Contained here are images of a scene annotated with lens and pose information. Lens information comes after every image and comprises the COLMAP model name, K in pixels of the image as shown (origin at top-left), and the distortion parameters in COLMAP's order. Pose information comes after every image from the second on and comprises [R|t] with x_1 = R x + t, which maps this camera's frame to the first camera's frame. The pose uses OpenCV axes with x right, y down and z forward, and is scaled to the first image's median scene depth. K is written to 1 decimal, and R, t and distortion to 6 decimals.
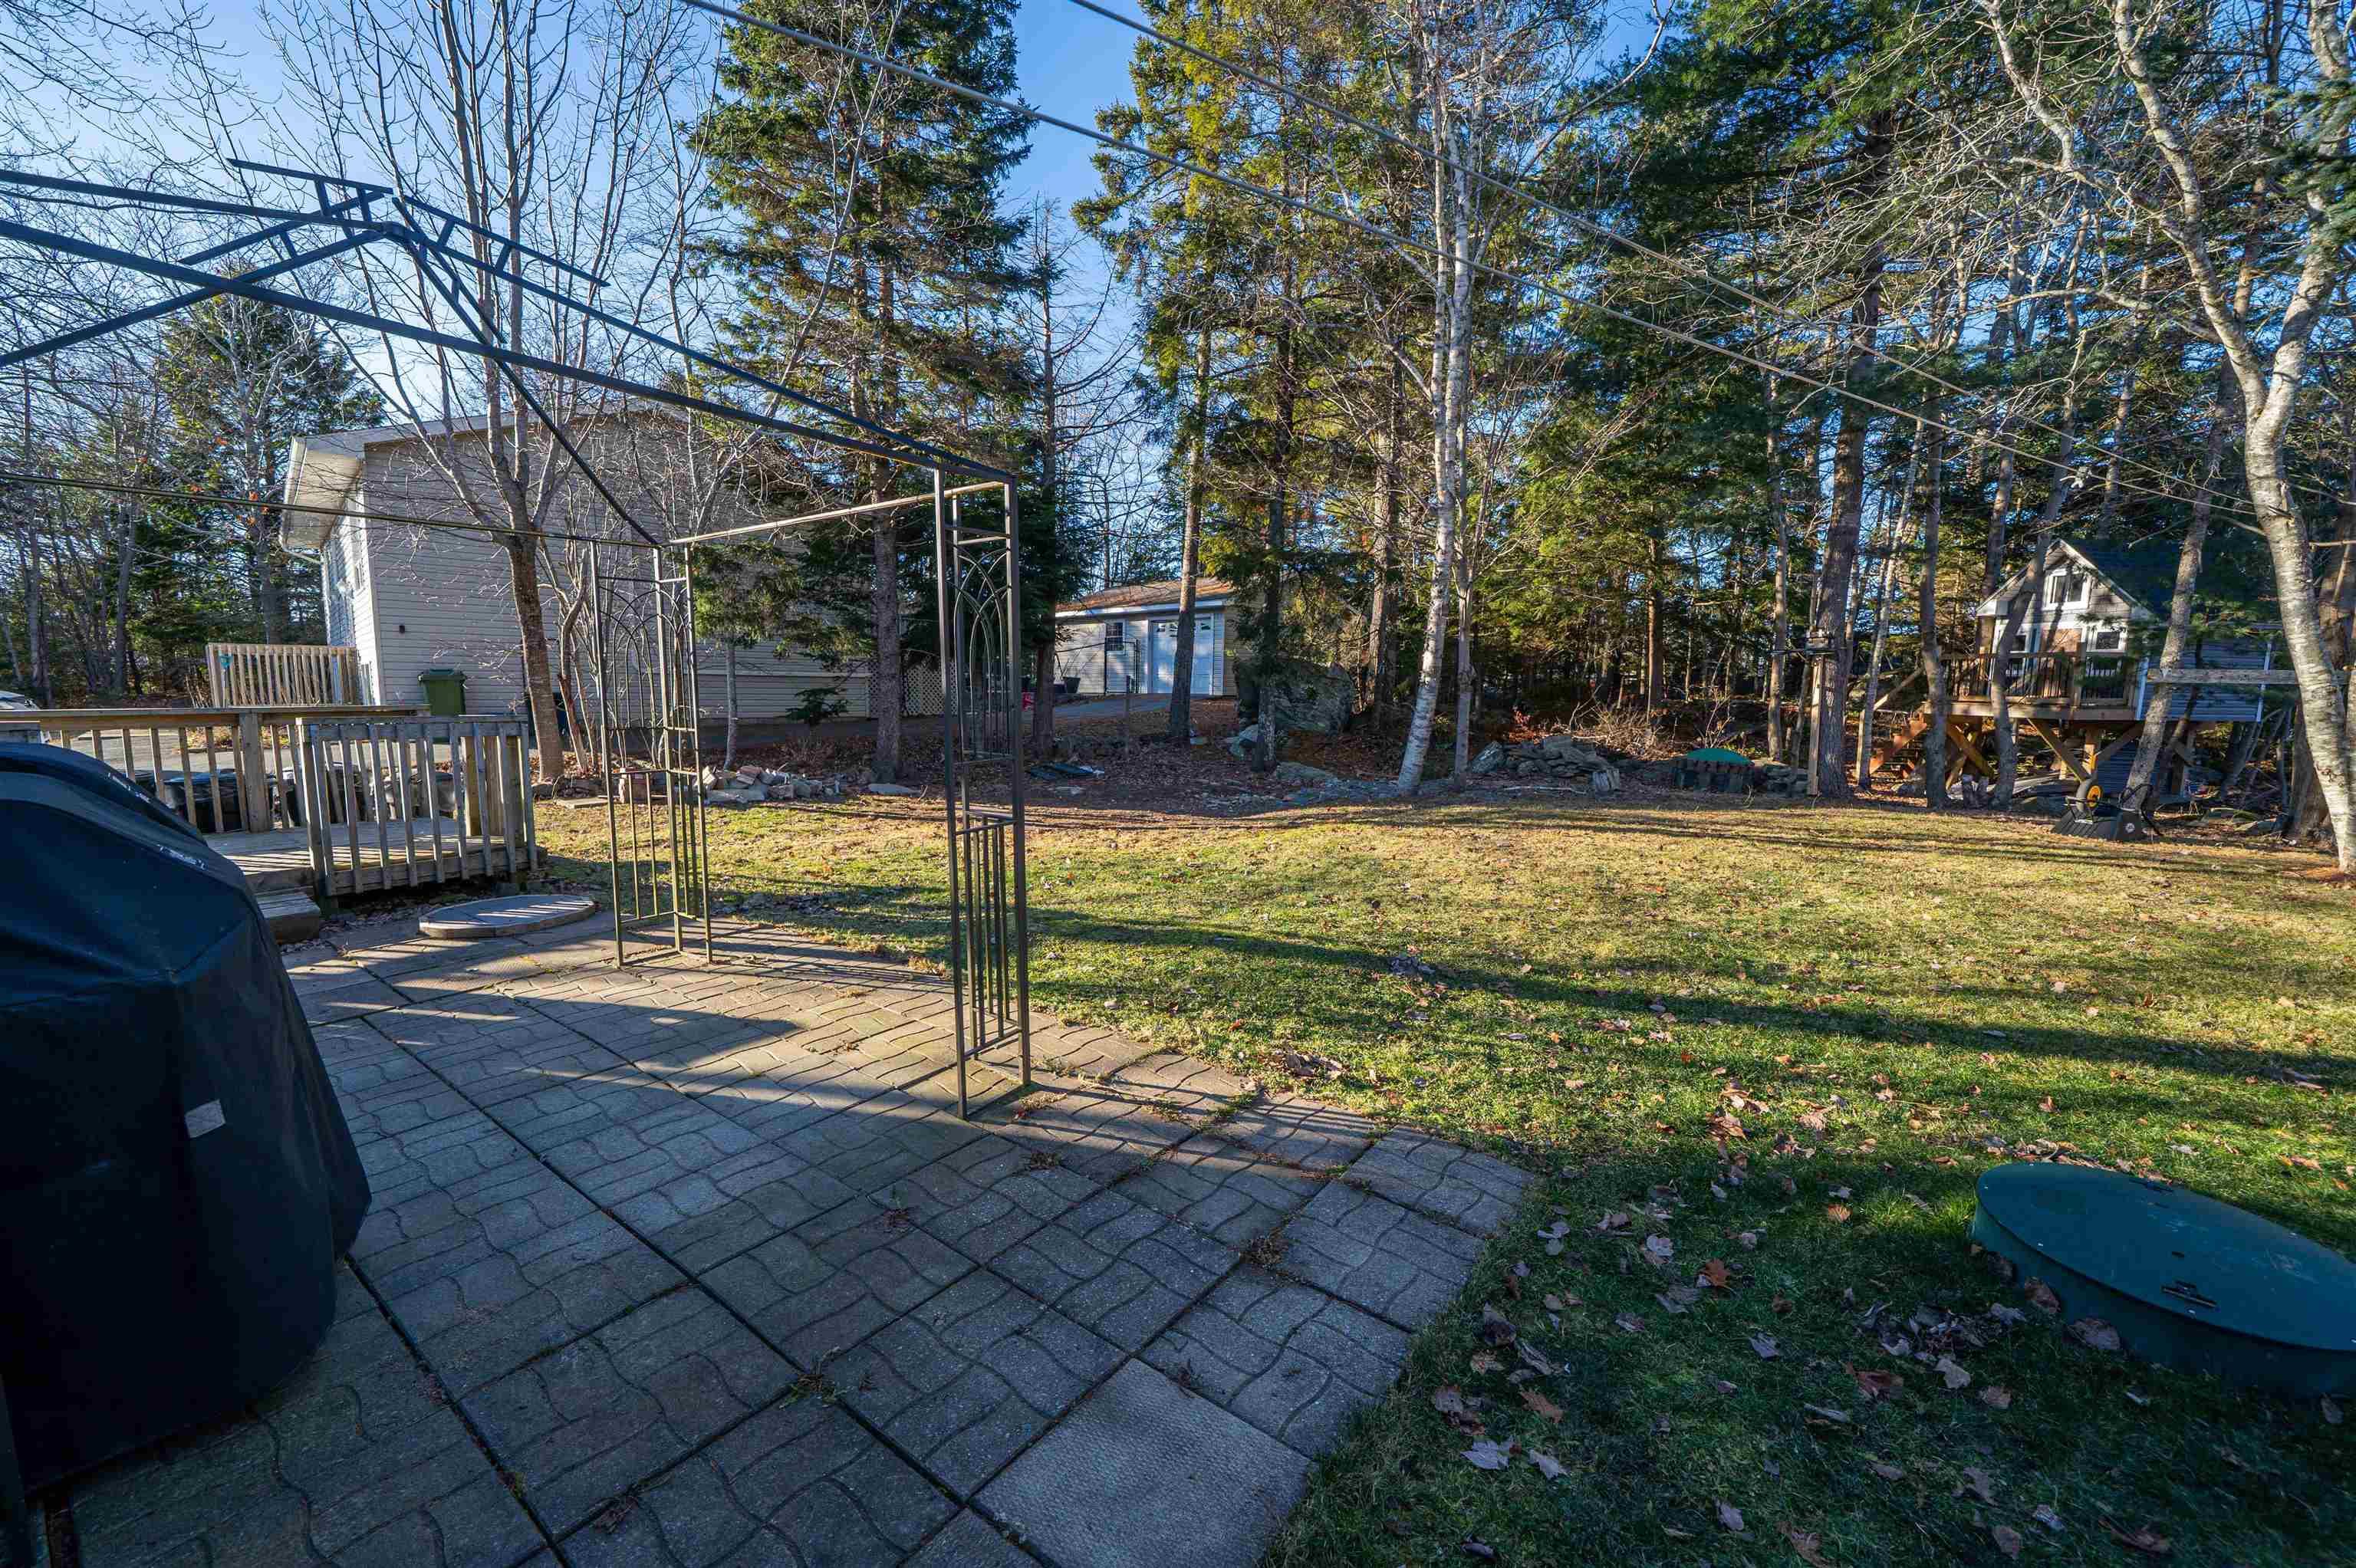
lens RADIAL K [[909.0, 0, 1187.0], [0, 909.0, 785.4], [0, 0, 1]] dist [-0.007652, -0.000028]
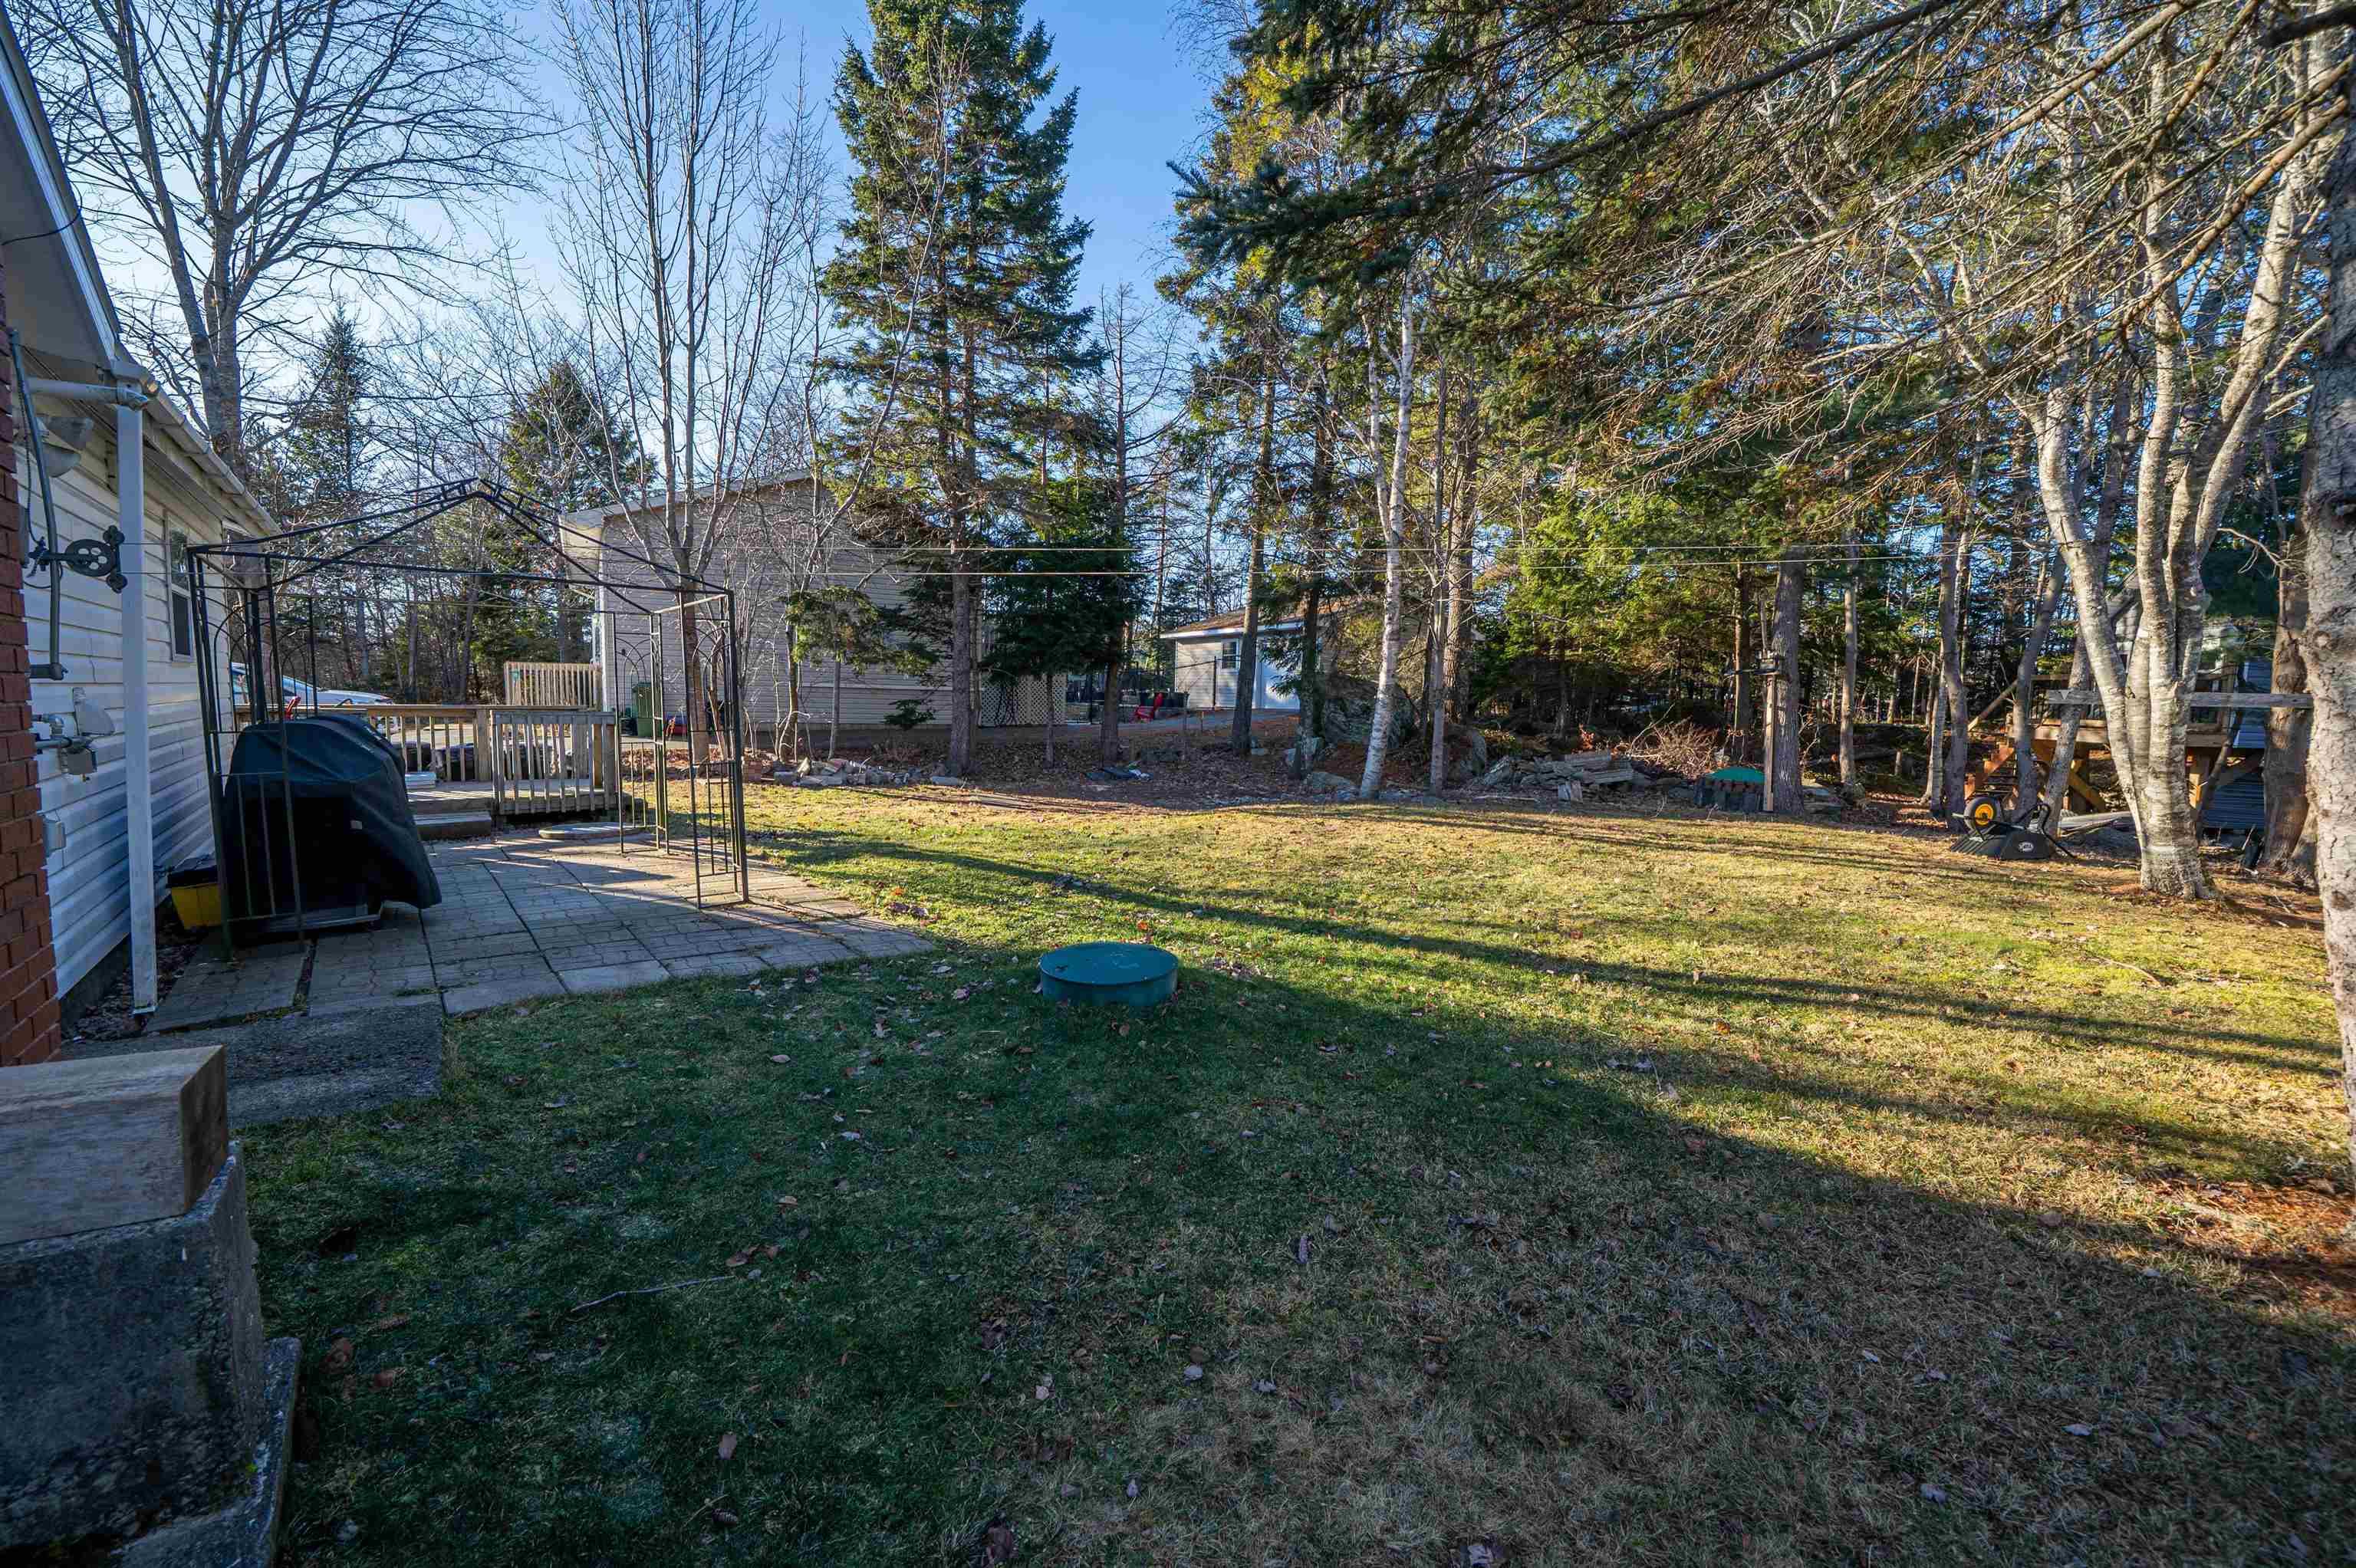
lens RADIAL K [[909.0, 0, 1171.3], [0, 909.0, 774.0], [0, 0, 1]] dist [-0.007652, -0.000028]
pose [[0.976850, 0.026705, -0.212253, 0.215333], [-0.032959, 0.999119, -0.025980, 0.015570], [0.211372, 0.032374, 0.976869, -0.135974]]
